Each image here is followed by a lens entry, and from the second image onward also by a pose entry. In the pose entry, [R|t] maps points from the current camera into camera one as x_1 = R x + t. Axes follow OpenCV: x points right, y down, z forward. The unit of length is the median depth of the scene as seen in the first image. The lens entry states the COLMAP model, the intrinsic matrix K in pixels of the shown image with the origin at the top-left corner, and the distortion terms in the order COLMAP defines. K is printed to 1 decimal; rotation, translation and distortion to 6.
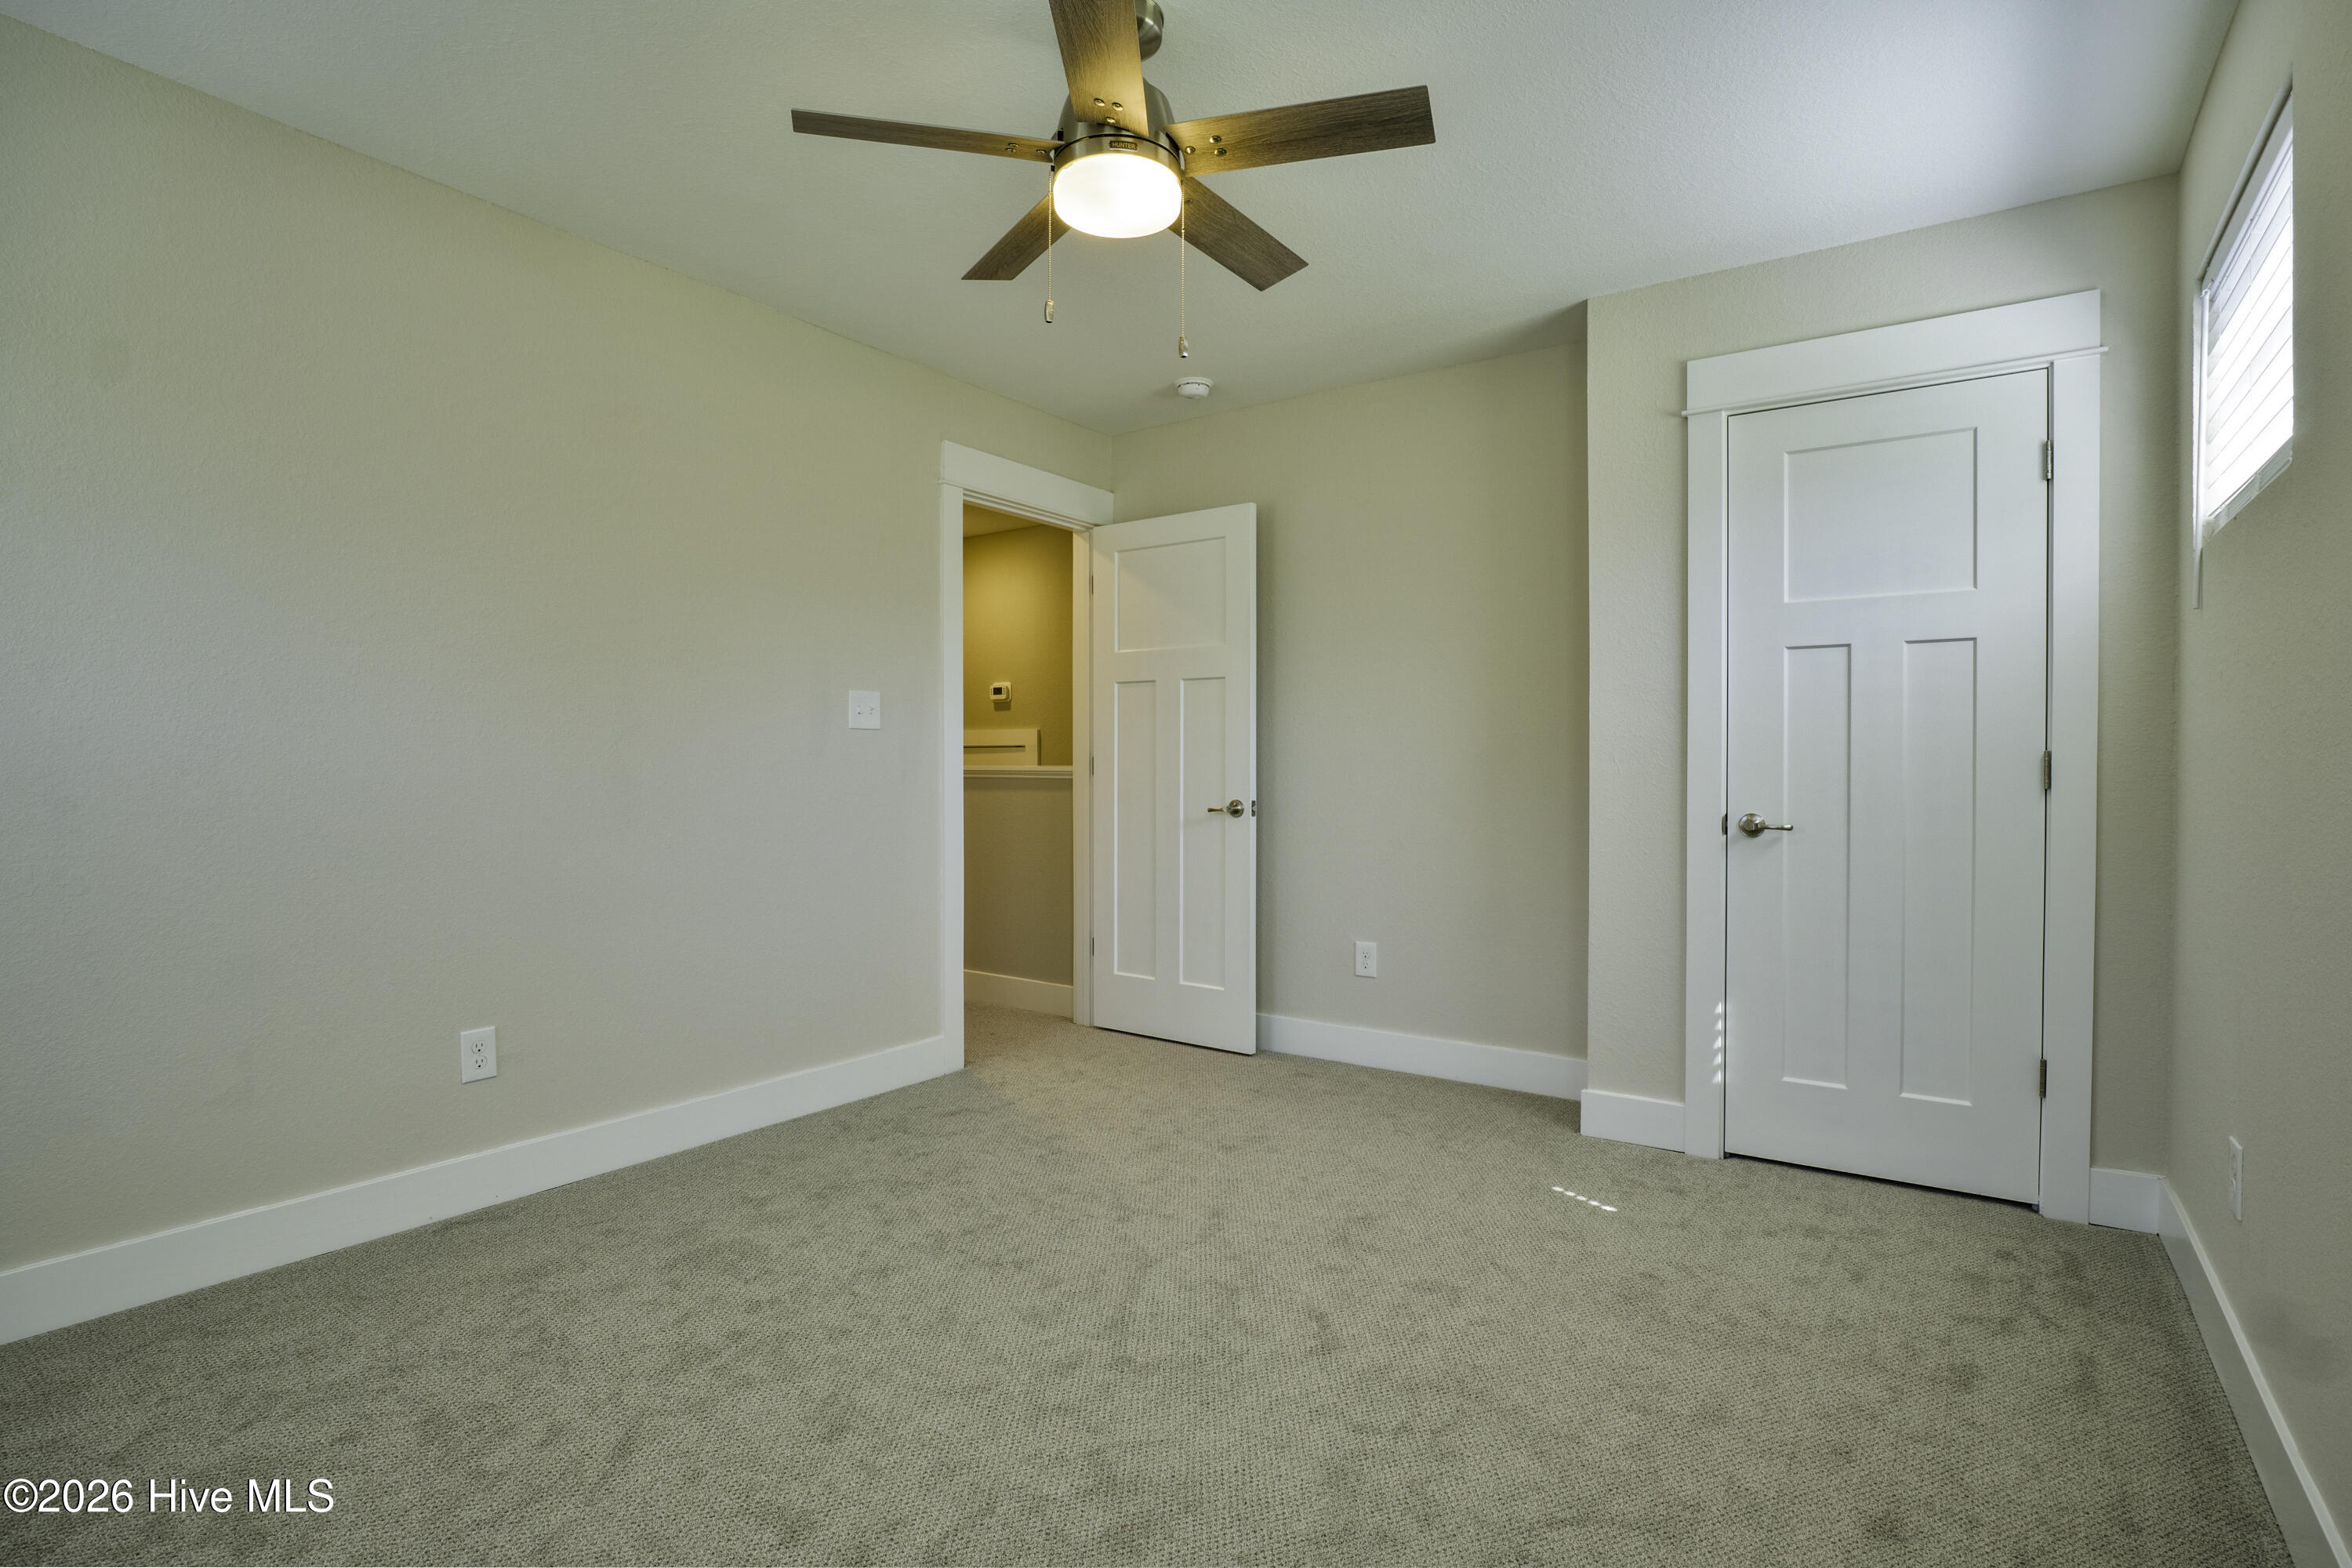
lens RADIAL K [[1133.5, 0, 1176.0], [0, 1133.5, 784.0], [0, 0, 1]] dist [-0.036852, 0.001083]
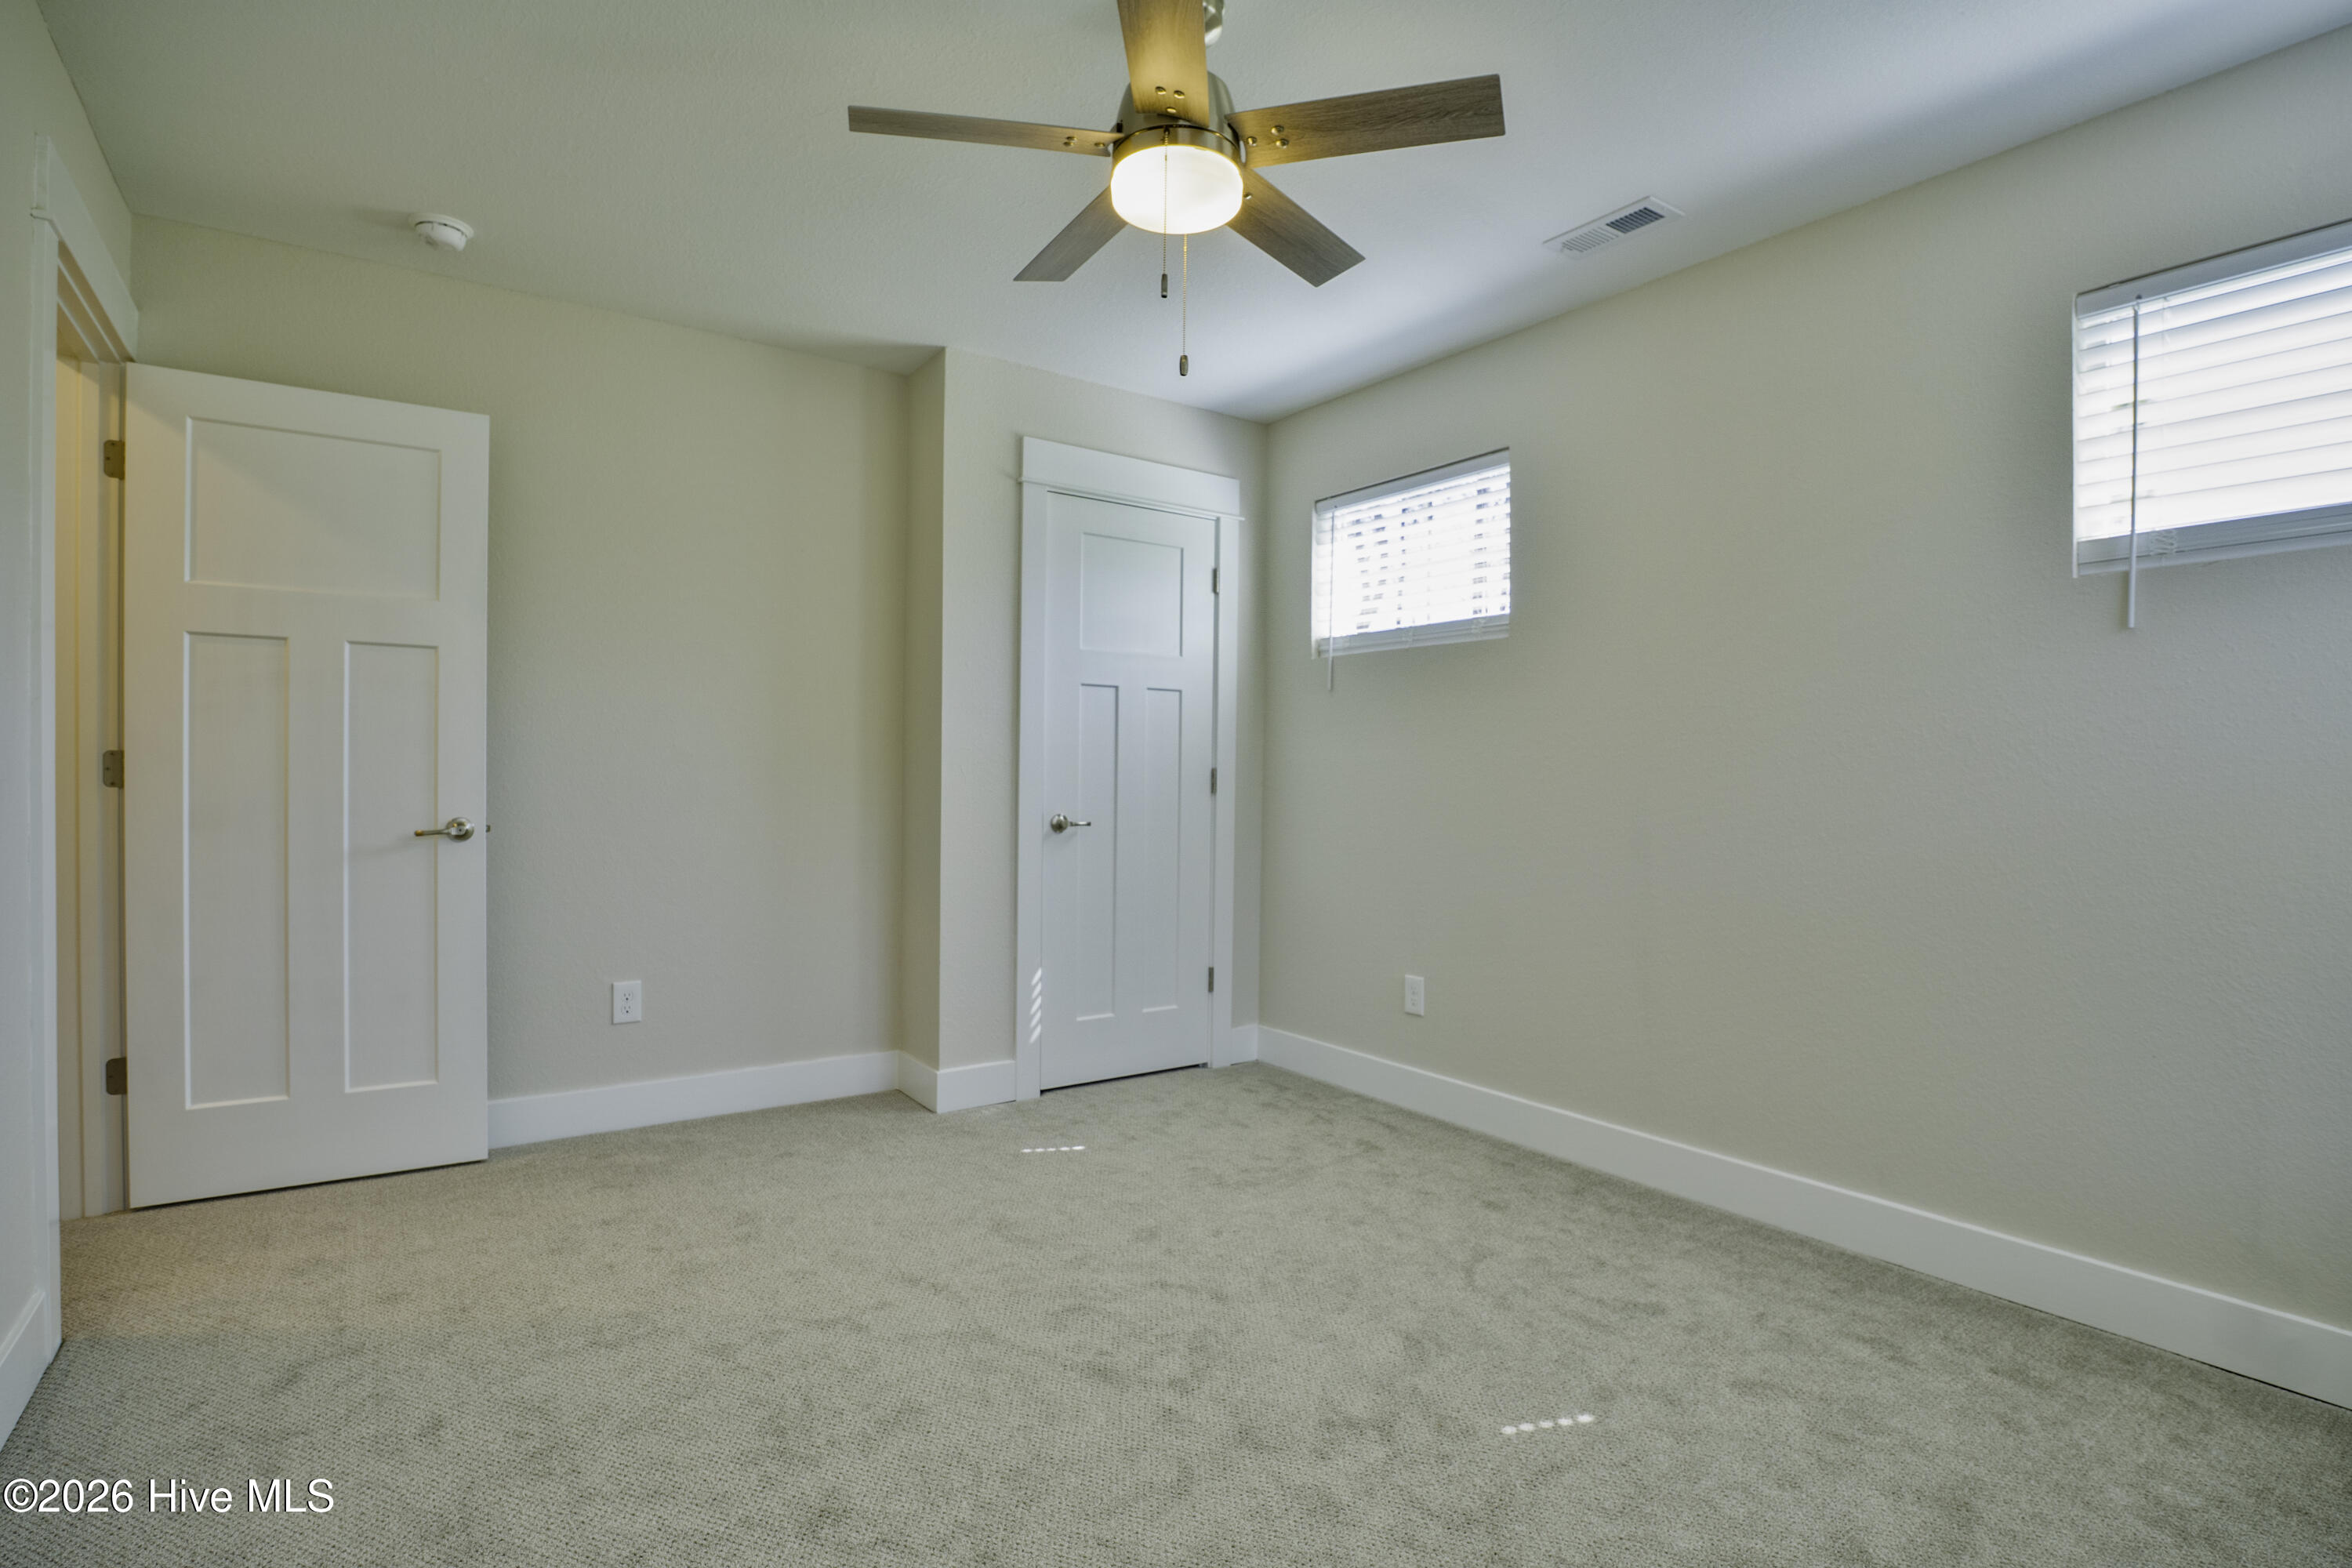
lens RADIAL K [[1153.3, 0, 1174.8], [0, 1153.3, 795.1], [0, 0, 1]] dist [-0.025332, 0.000503]
pose [[0.341547, -0.014060, 0.939760, -0.679480], [0.004617, 0.999901, 0.013282, -0.011548], [-0.939853, -0.000197, 0.341578, 0.453320]]
